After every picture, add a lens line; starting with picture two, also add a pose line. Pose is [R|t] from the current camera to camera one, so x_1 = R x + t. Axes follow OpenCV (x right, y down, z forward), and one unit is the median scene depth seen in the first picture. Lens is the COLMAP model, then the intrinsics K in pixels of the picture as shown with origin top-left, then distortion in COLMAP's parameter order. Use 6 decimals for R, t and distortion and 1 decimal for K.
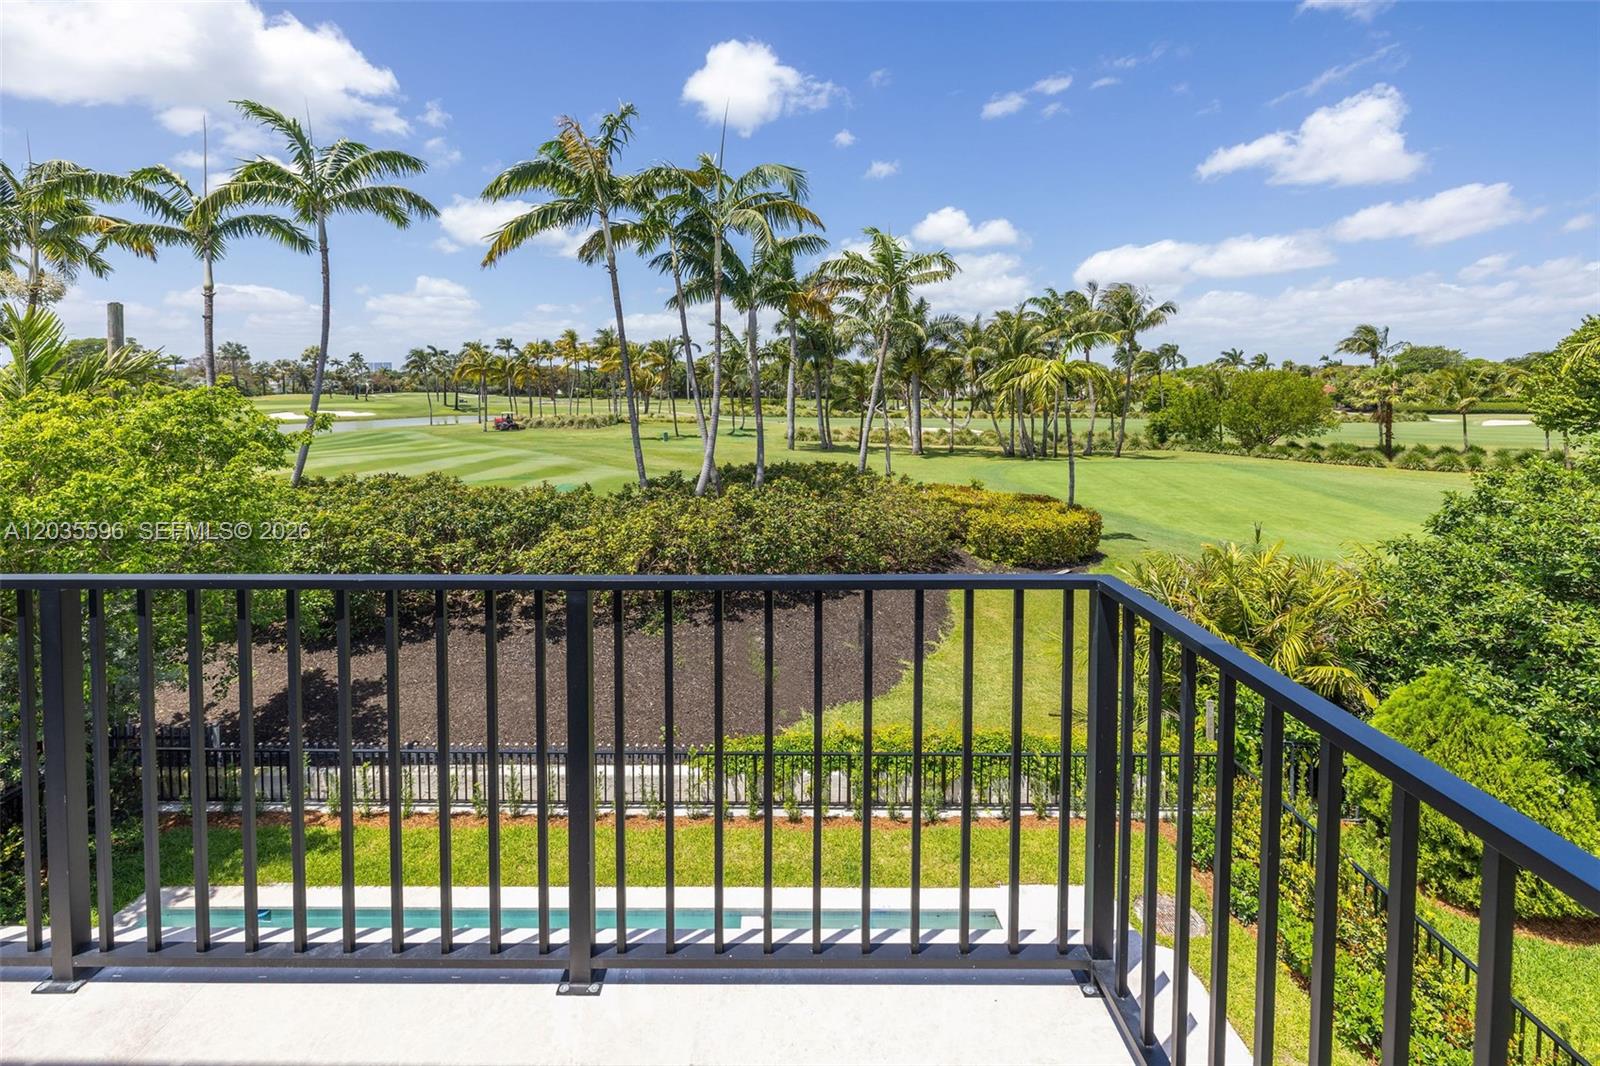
lens RADIAL K [[687.1, 0, 876.8], [0, 687.1, 422.6], [0, 0, 1]] dist [-0.000786, -0.000309]
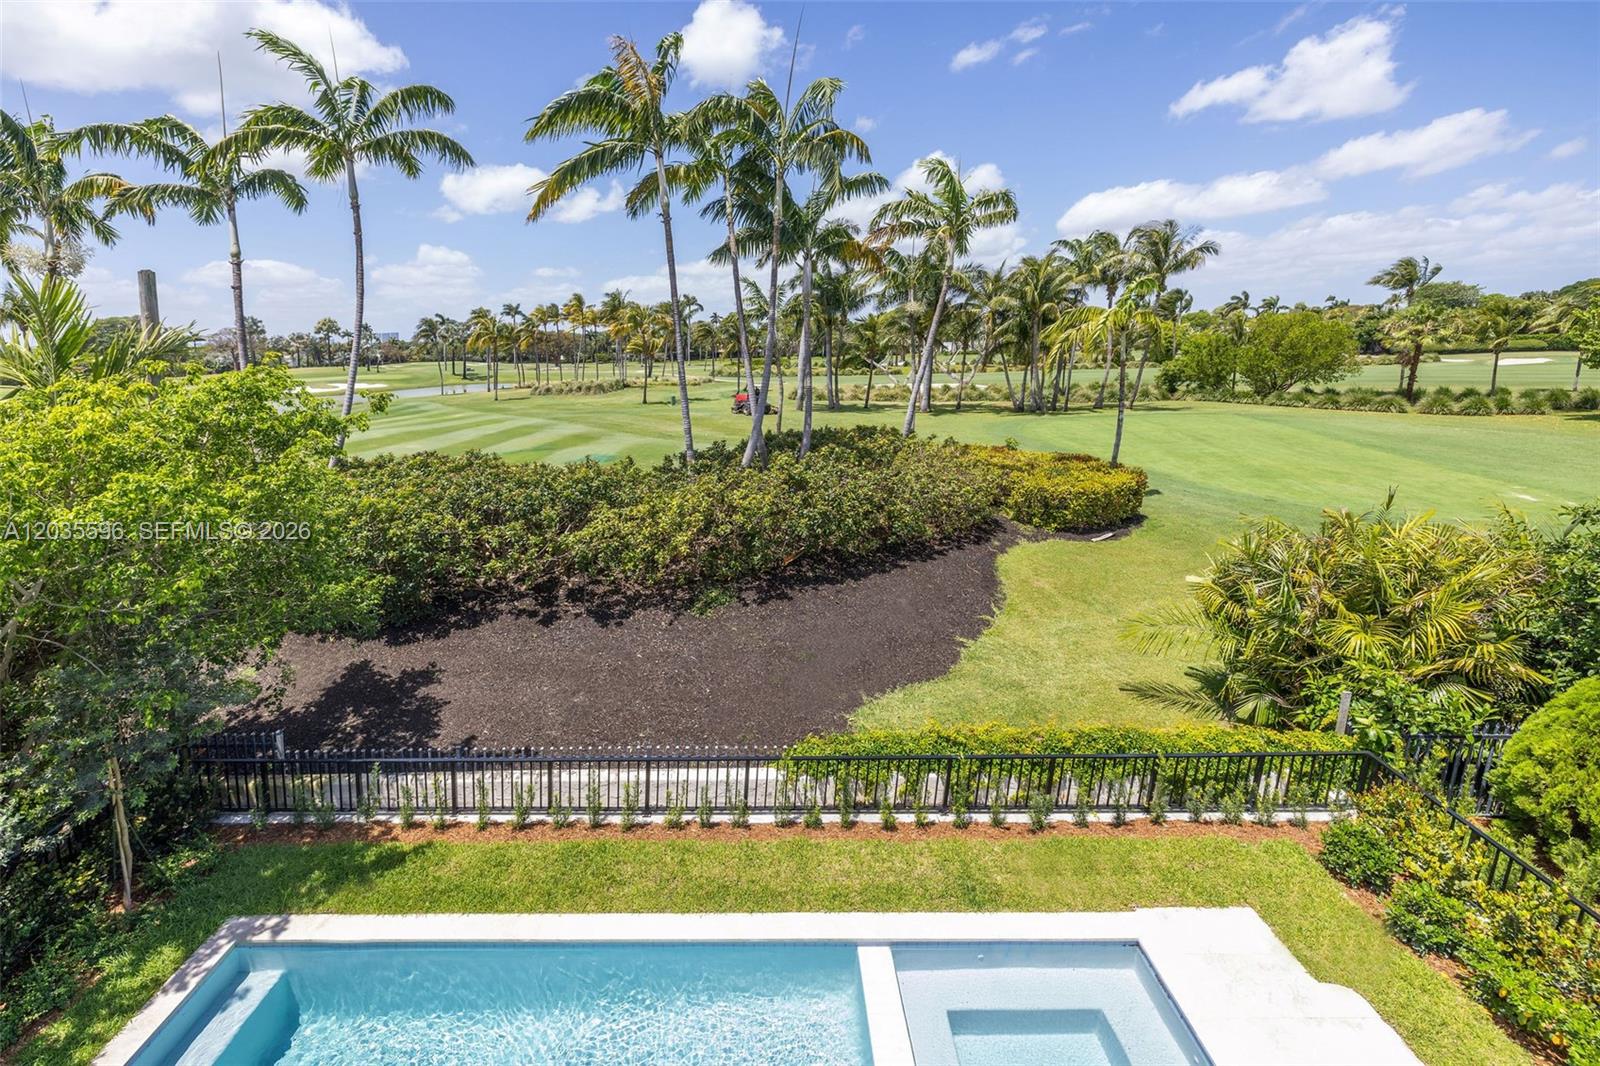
lens RADIAL K [[687.1, 0, 817.7], [0, 687.1, 417.6], [0, 0, 1]] dist [-0.000786, -0.000309]
pose [[0.998000, -0.022933, -0.058905, -0.101547], [0.026161, 0.998165, 0.054619, -0.007621], [0.057544, -0.056050, 0.996768, 0.084173]]
